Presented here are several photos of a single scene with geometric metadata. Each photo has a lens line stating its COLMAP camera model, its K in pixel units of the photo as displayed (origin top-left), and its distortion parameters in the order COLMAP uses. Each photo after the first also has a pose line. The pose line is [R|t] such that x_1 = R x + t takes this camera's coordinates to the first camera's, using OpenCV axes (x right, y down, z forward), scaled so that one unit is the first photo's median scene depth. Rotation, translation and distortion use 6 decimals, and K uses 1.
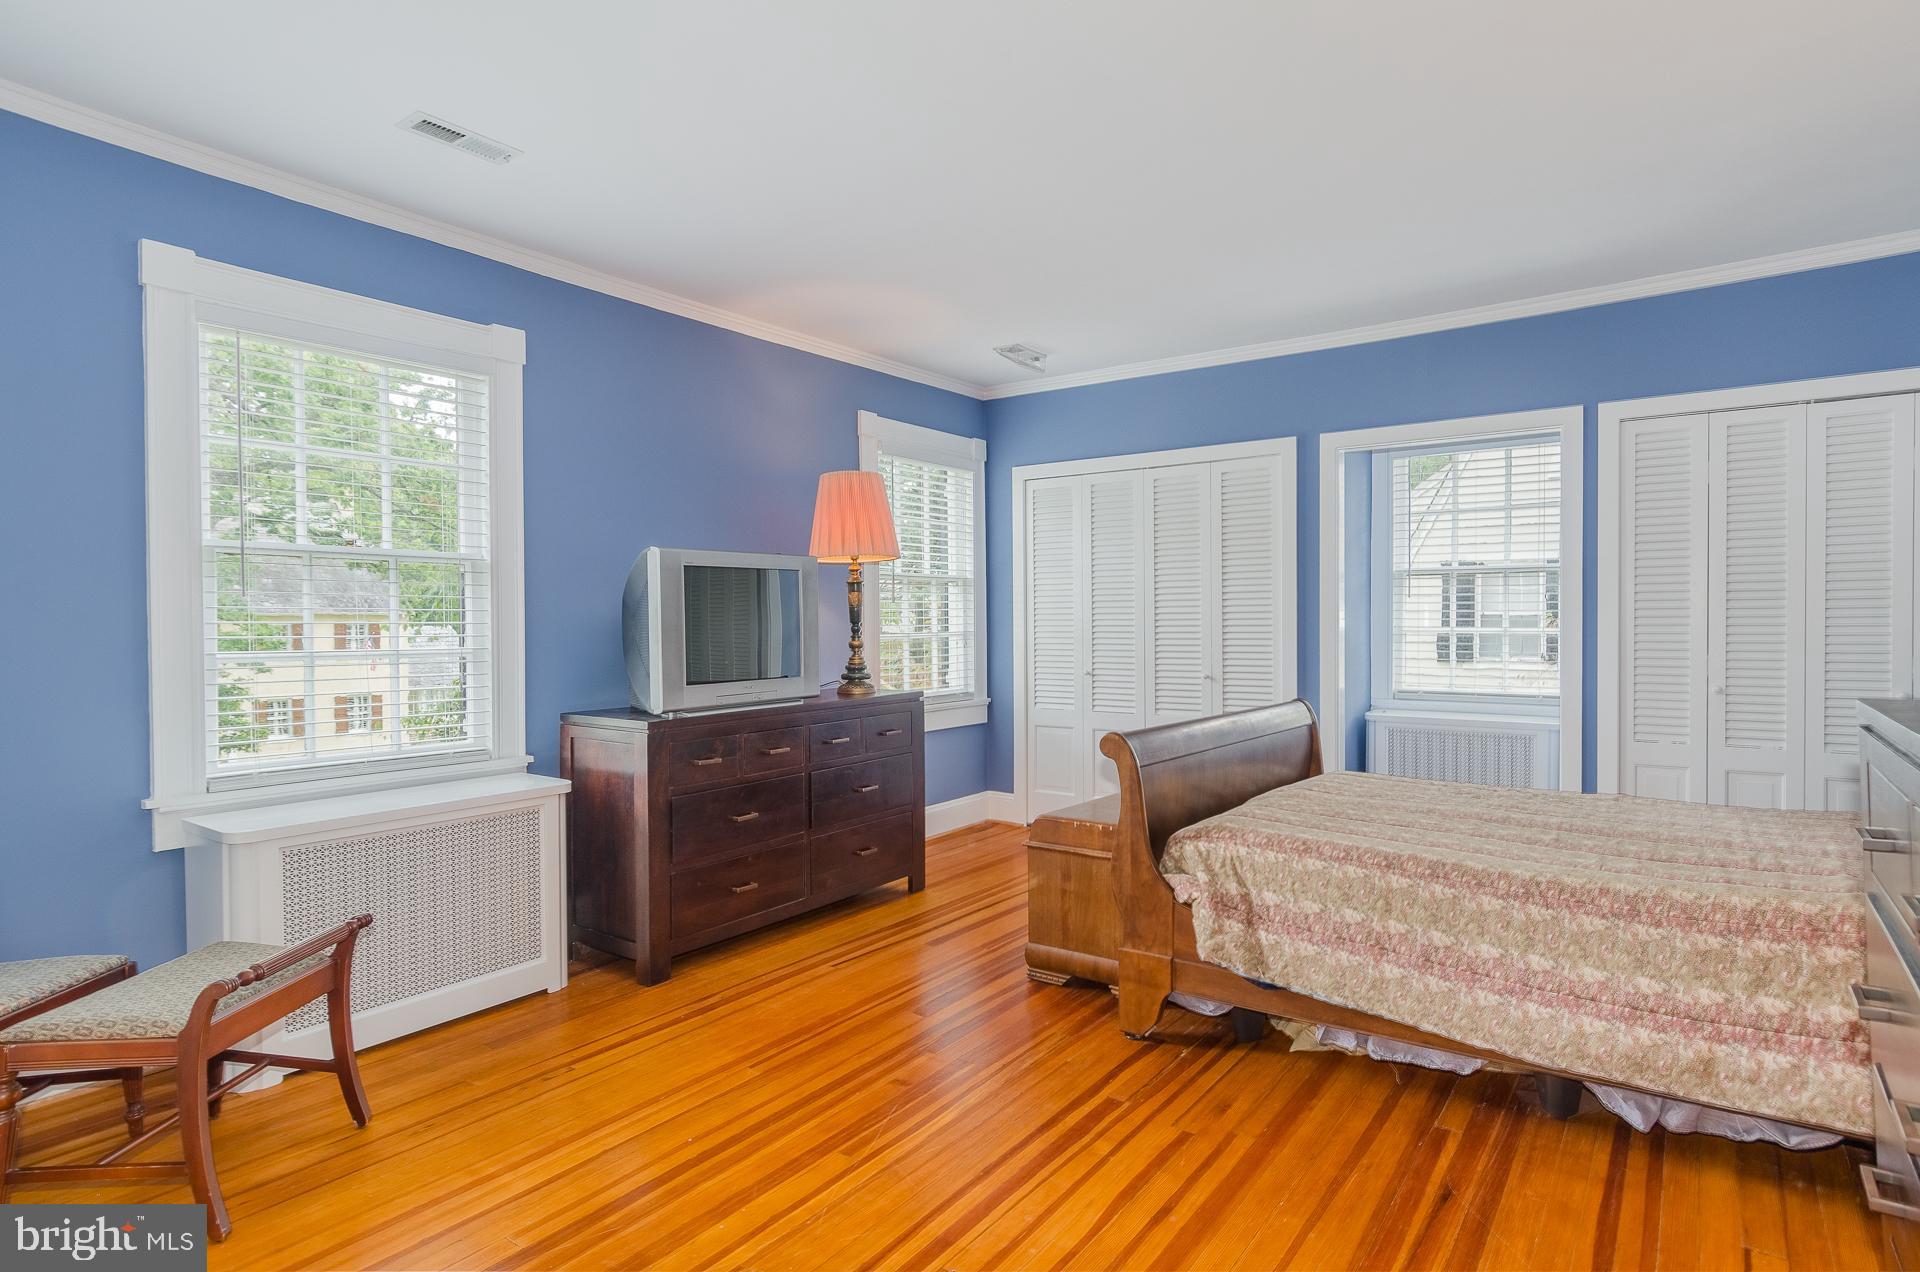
lens RADIAL K [[1009.9, 0, 966.3], [0, 1009.9, 635.6], [0, 0, 1]] dist [0.006009, -0.002273]
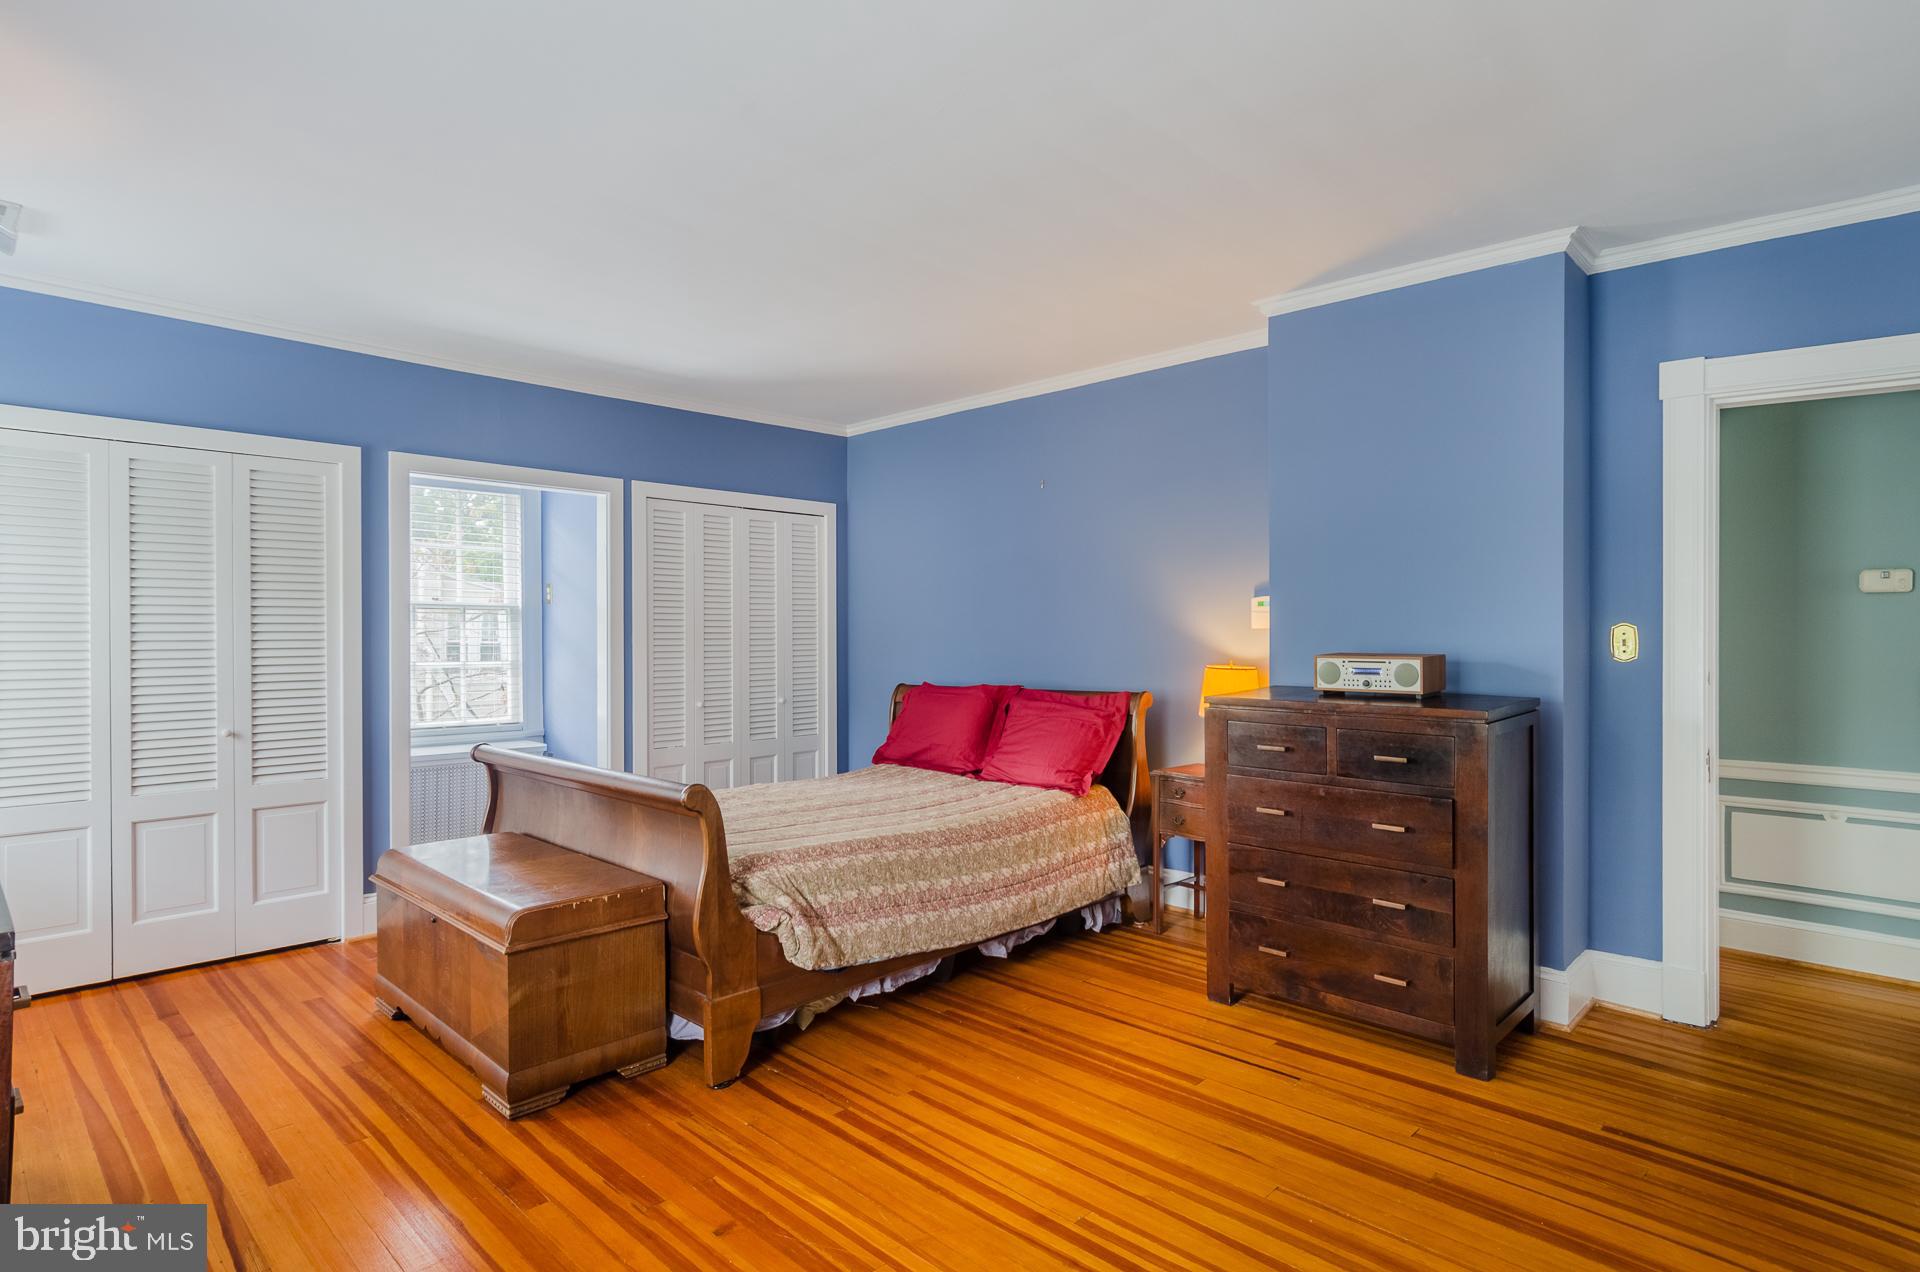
lens RADIAL K [[1009.9, 0, 966.3], [0, 1009.9, 635.6], [0, 0, 1]] dist [0.006009, -0.002273]
pose [[0.138992, 0.004261, 0.990284, -0.920049], [0.013651, 0.999887, -0.006218, -0.043345], [-0.990199, 0.014383, 0.138918, 0.718231]]
